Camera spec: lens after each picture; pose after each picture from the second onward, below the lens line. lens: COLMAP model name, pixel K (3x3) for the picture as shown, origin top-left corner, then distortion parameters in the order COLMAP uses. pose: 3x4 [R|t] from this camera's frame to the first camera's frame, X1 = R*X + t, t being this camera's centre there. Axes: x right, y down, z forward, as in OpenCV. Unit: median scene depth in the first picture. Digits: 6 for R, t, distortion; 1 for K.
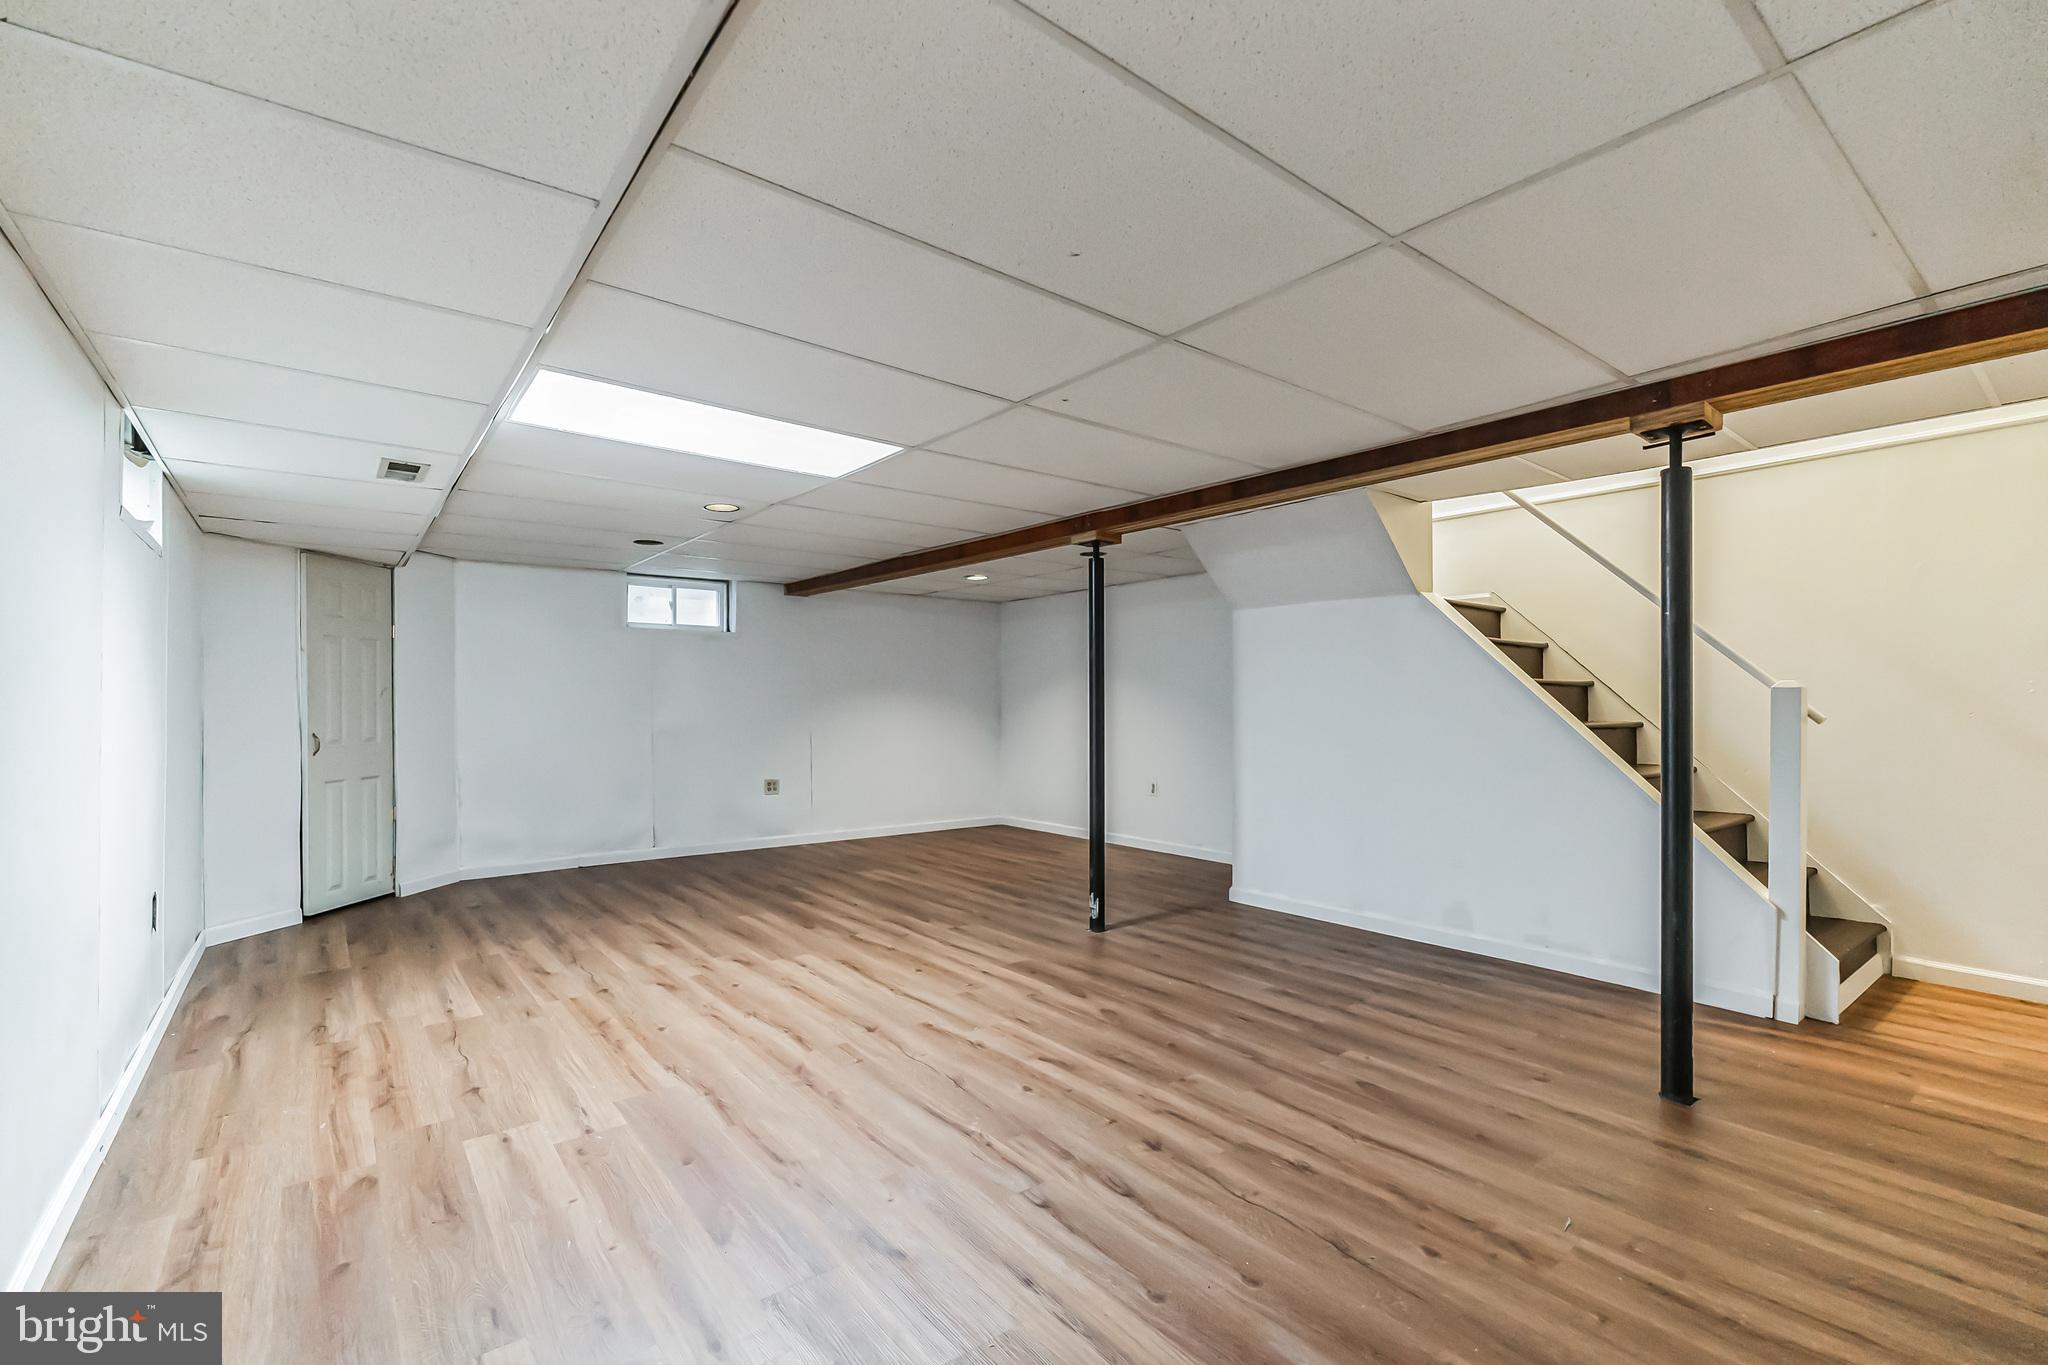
lens RADIAL K [[907.2, 0, 1027.3], [0, 907.2, 700.5], [0, 0, 1]] dist [-0.036259, 0.000068]
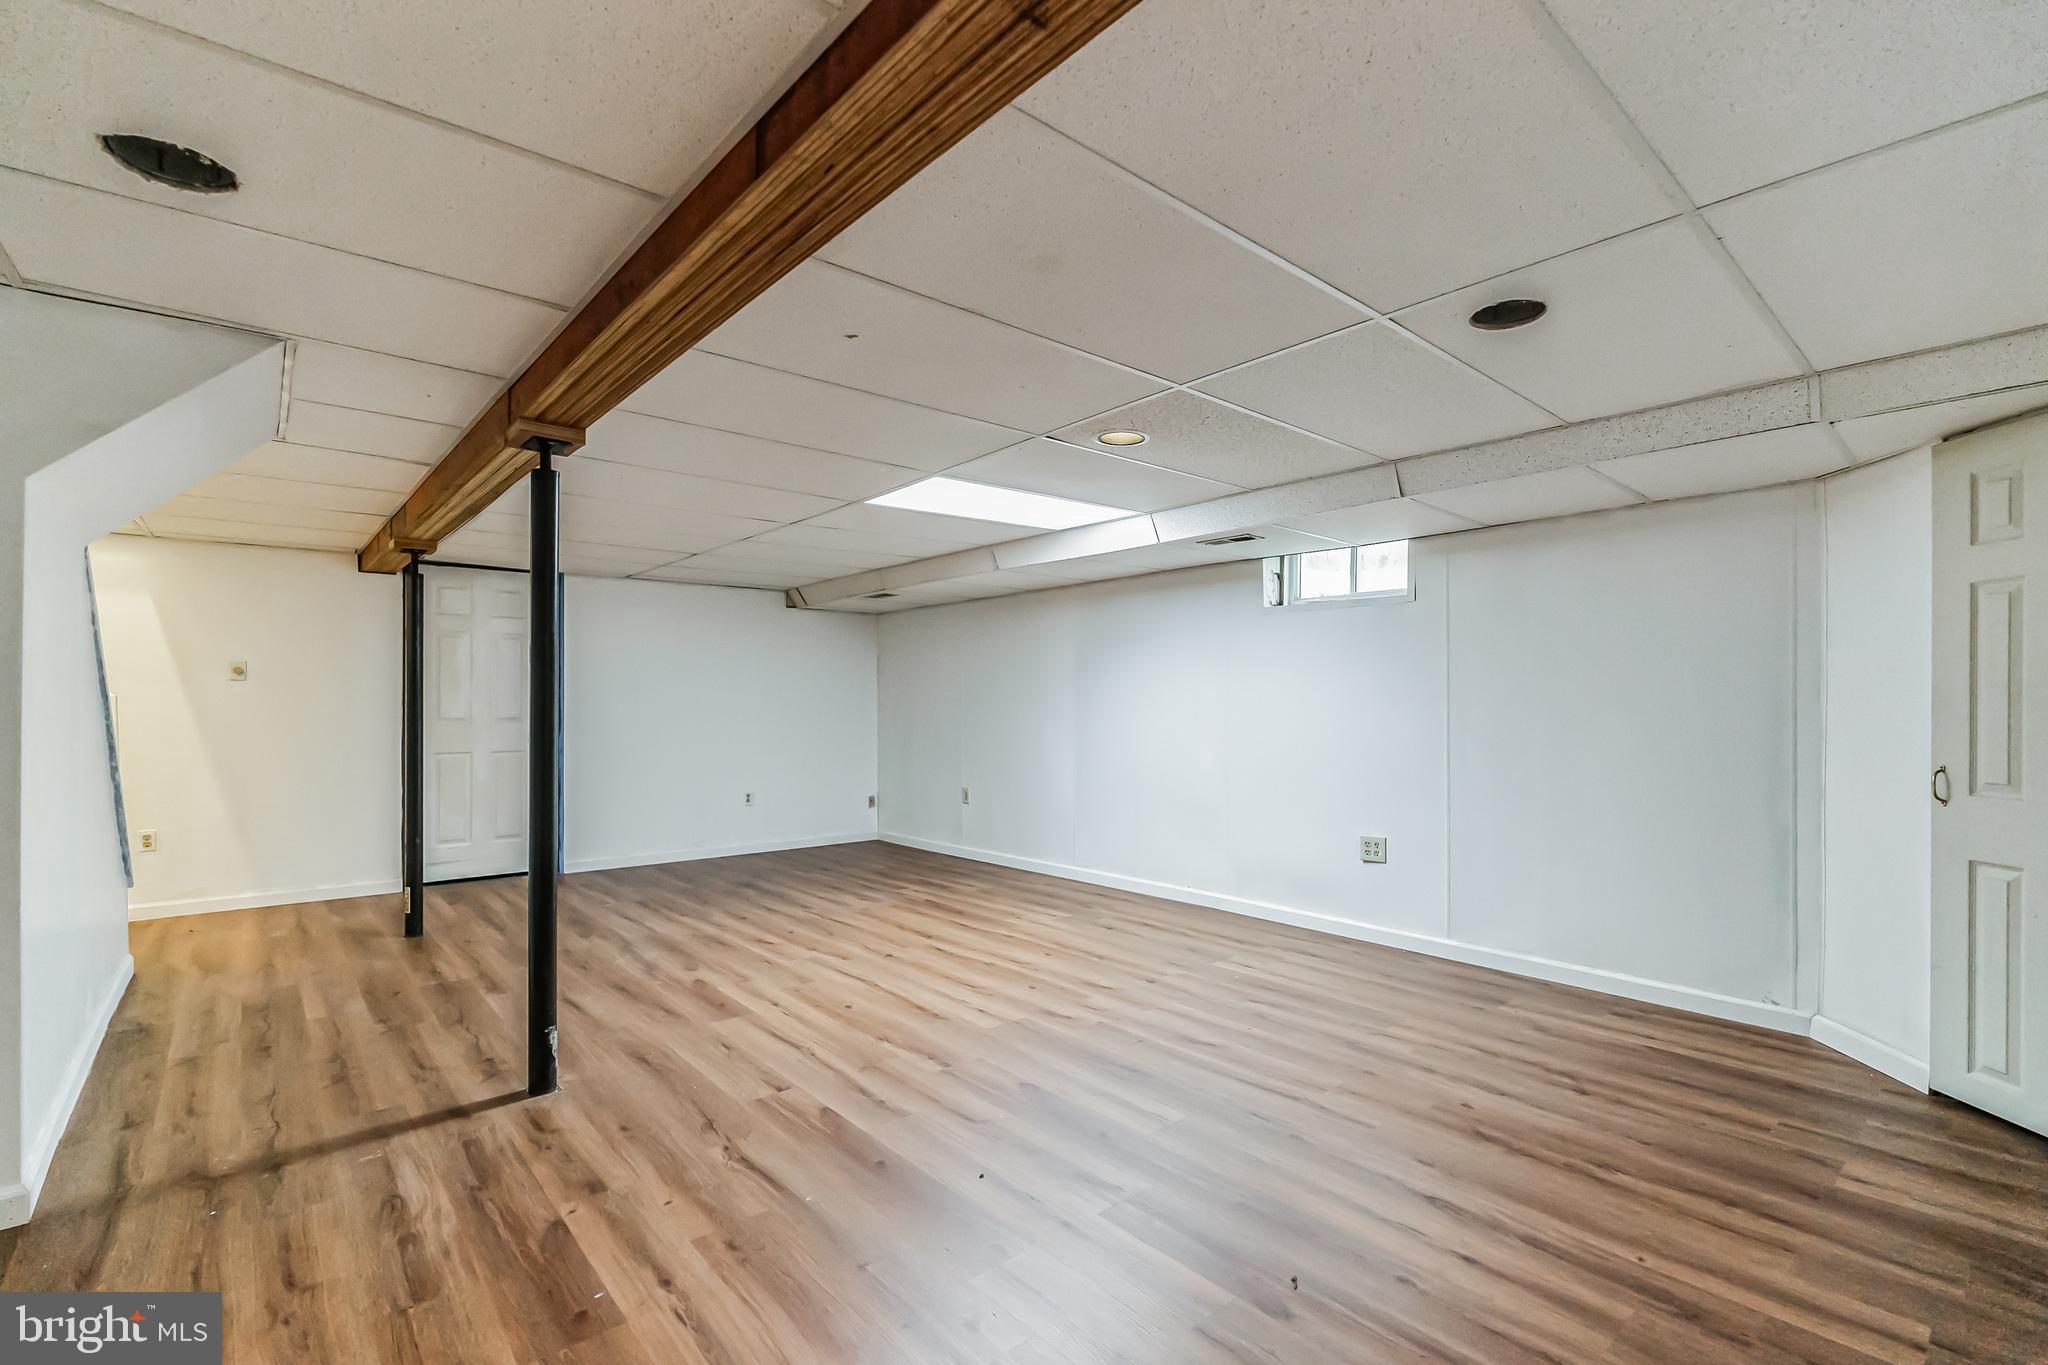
lens RADIAL K [[907.2, 0, 1027.3], [0, 907.2, 700.5], [0, 0, 1]] dist [-0.036259, 0.000068]
pose [[-0.998759, -0.001852, -0.049766, -0.272152], [-0.001371, 0.999952, -0.009695, 0.002678], [0.049781, -0.009615, -0.998714, 2.054552]]
